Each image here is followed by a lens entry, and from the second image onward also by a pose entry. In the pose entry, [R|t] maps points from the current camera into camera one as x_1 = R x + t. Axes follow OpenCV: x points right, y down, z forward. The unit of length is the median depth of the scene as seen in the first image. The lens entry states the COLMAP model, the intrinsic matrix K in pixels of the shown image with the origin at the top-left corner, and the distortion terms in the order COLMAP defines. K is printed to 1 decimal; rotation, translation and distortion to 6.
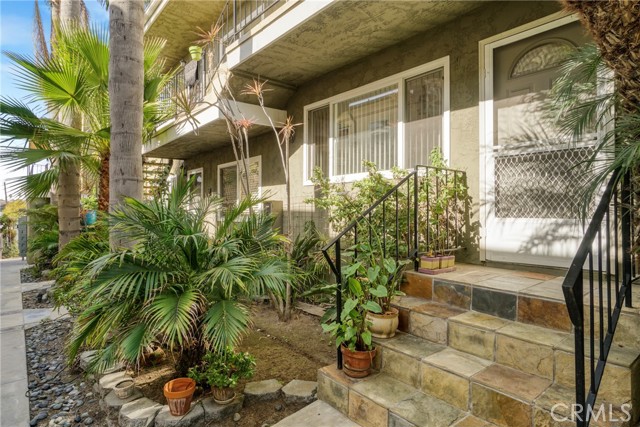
lens RADIAL K [[355.2, 0, 319.8], [0, 355.2, 211.7], [0, 0, 1]] dist [0.005197, 0.002097]
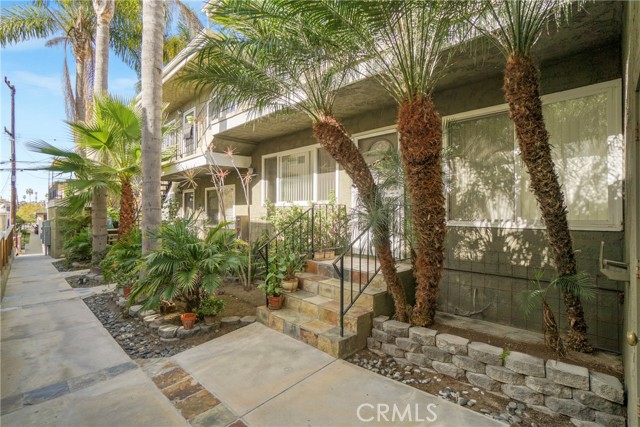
lens RADIAL K [[309.0, 0, 320.5], [0, 309.0, 213.5], [0, 0, 1]] dist [-0.024256, 0.001124]
pose [[0.996563, 0.000060, 0.082839, 0.164087], [-0.000791, 0.999961, 0.008790, -0.089291], [-0.082835, -0.008825, 0.996524, -0.612618]]
